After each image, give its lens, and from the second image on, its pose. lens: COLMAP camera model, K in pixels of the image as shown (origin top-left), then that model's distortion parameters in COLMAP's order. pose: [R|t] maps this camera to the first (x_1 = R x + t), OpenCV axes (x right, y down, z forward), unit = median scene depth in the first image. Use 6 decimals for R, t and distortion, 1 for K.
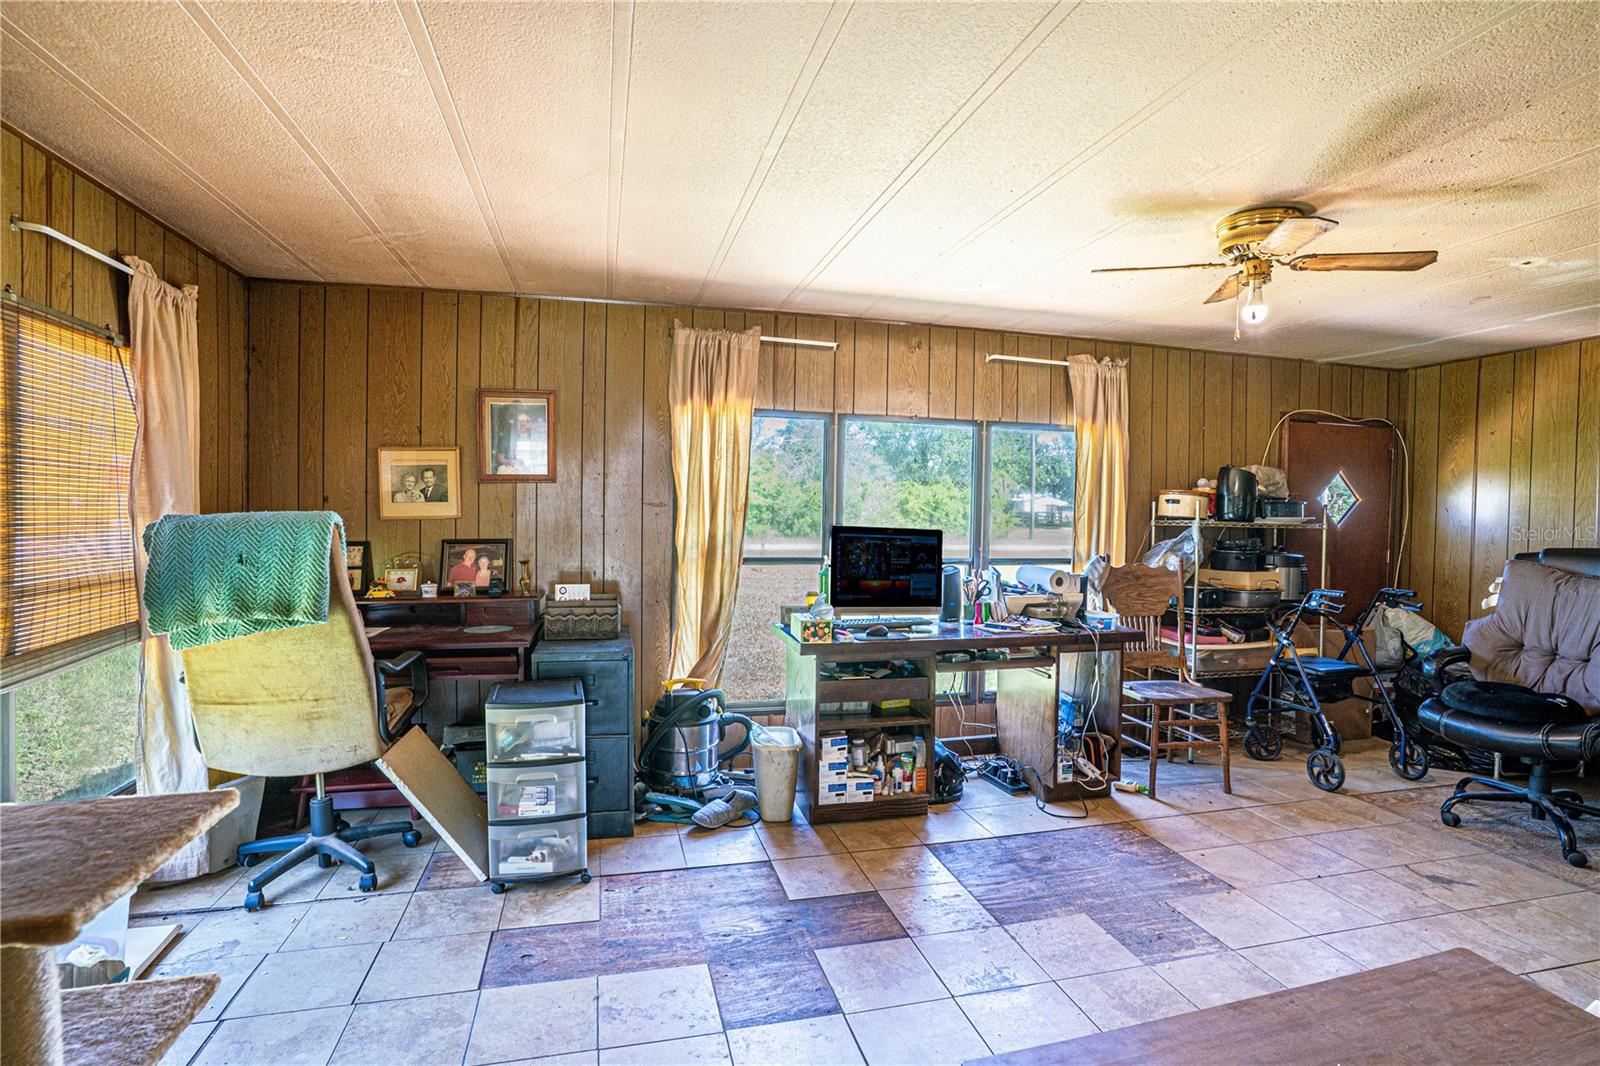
lens RADIAL K [[784.0, 0, 801.2], [0, 784.0, 532.2], [0, 0, 1]] dist [-0.070755, 0.026548]
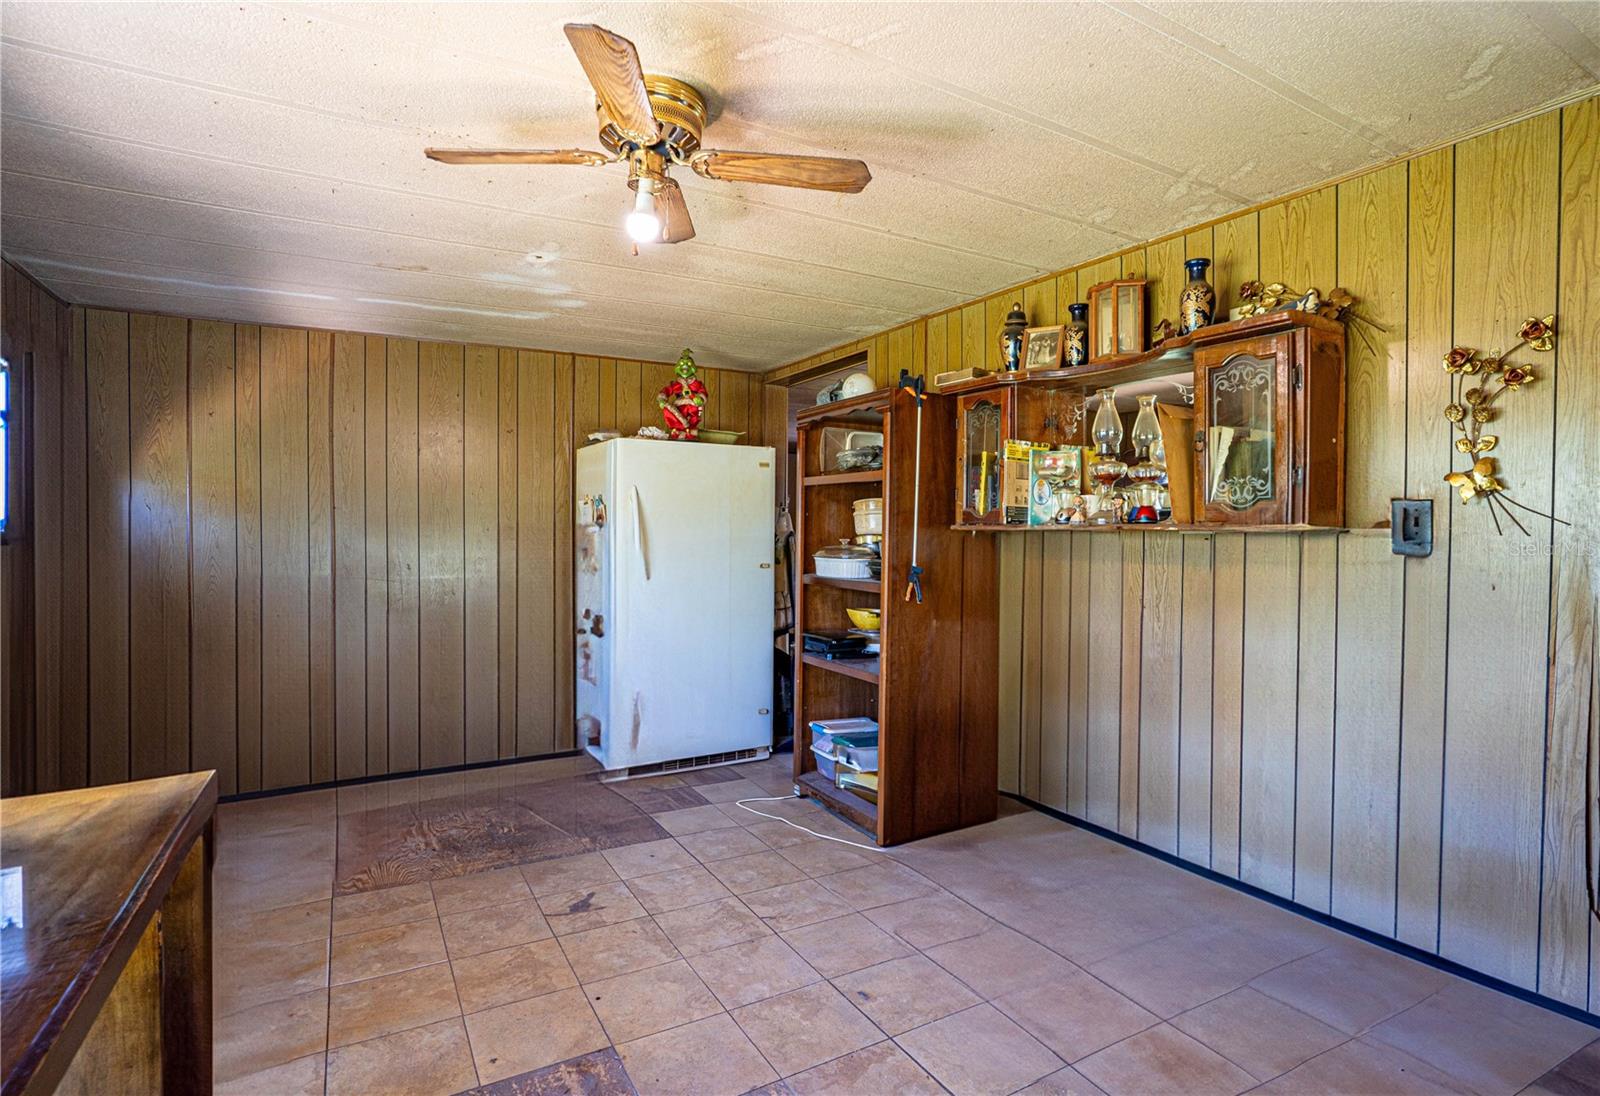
lens RADIAL K [[818.4, 0, 797.4], [0, 818.4, 540.0], [0, 0, 1]] dist [-0.003630, -0.000263]
pose [[-0.250492, -0.031246, 0.967614, -0.150203], [0.022606, 0.999018, 0.038113, -0.018584], [-0.967855, 0.031421, -0.249539, 0.813270]]
